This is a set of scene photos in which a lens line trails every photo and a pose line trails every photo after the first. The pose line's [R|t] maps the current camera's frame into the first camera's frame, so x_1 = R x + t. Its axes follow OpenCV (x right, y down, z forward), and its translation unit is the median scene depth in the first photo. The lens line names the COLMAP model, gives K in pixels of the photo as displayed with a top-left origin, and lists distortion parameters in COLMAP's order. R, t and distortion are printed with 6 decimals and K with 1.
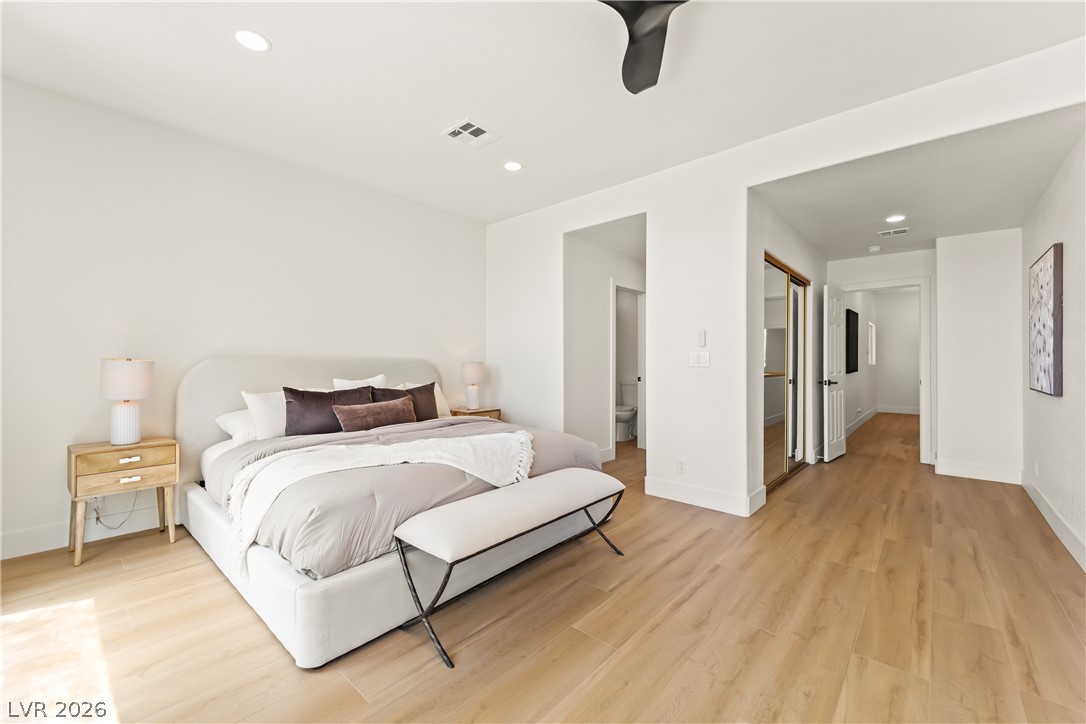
lens RADIAL K [[431.6, 0, 539.3], [0, 431.6, 362.0], [0, 0, 1]] dist [0.032672, -0.019555]
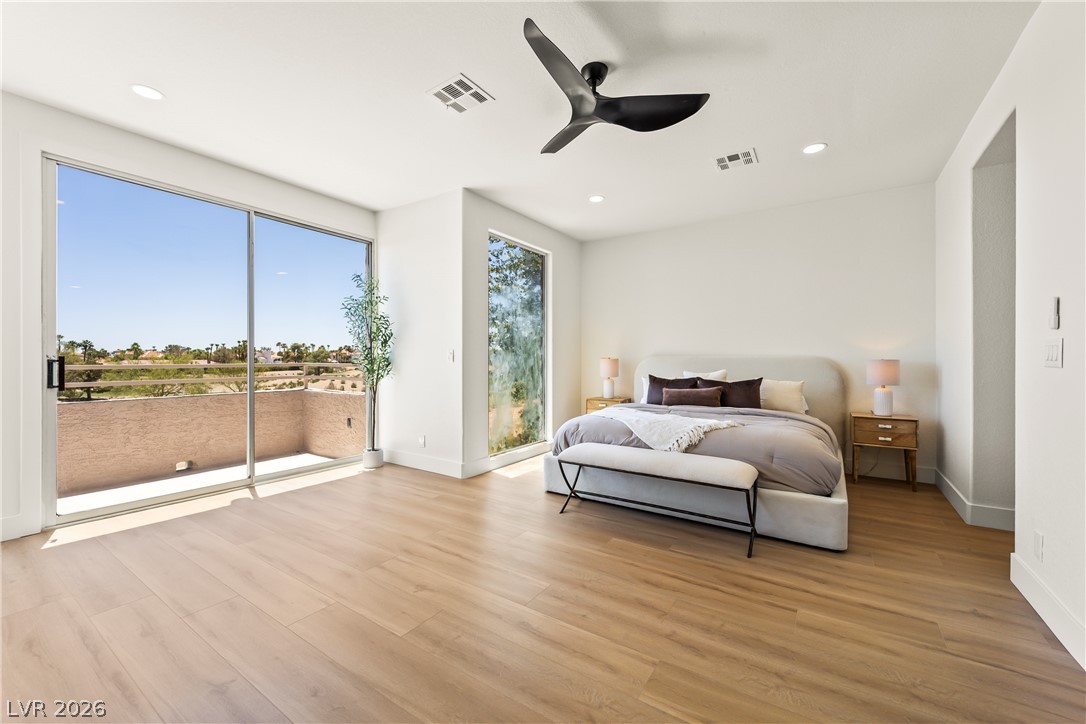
lens RADIAL K [[432.3, 0, 540.9], [0, 432.3, 352.5], [0, 0, 1]] dist [0.028131, -0.018743]
pose [[0.145078, -0.015322, -0.989302, 1.164270], [-0.006940, 0.999840, -0.016503, 0.009679], [0.989396, 0.009260, 0.144948, 0.427321]]
